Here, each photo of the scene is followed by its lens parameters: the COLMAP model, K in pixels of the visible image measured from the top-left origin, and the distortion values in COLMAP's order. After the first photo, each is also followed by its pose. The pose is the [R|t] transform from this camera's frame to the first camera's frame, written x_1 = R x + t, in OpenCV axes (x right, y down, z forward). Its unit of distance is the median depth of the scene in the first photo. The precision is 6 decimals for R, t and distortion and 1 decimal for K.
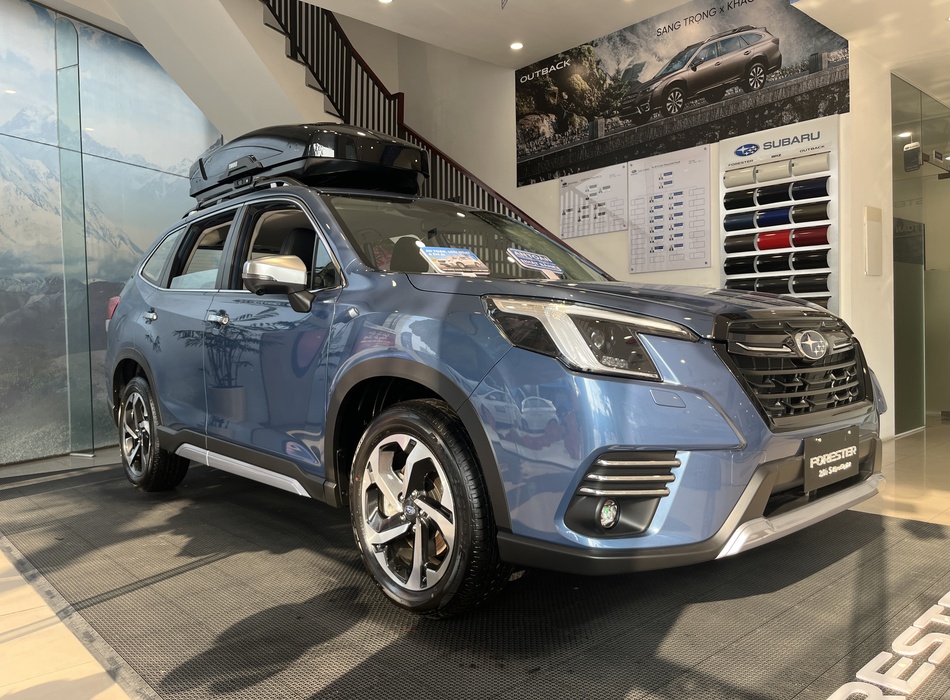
lens RADIAL K [[735.0, 0, 474.2], [0, 735.0, 353.4], [0, 0, 1]] dist [0.010823, -0.028094]
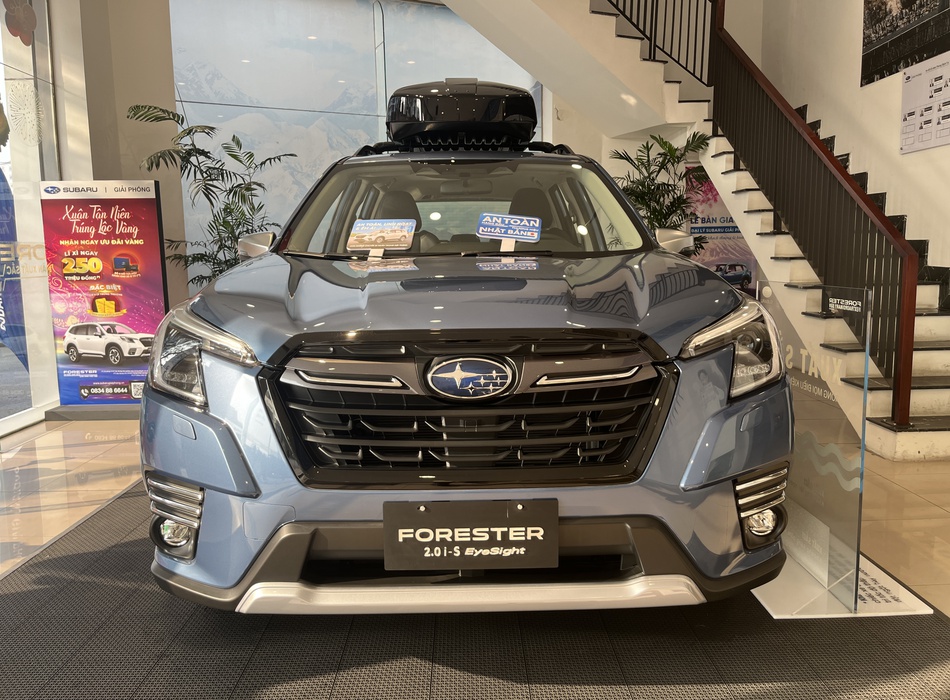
lens RADIAL K [[735.0, 0, 474.2], [0, 735.0, 345.8], [0, 0, 1]] dist [0.010823, -0.028094]
pose [[0.755066, 0.089554, -0.649504, 0.299959], [-0.018955, 0.993195, 0.114906, -0.041204], [0.655375, -0.074450, 0.751626, 0.147240]]
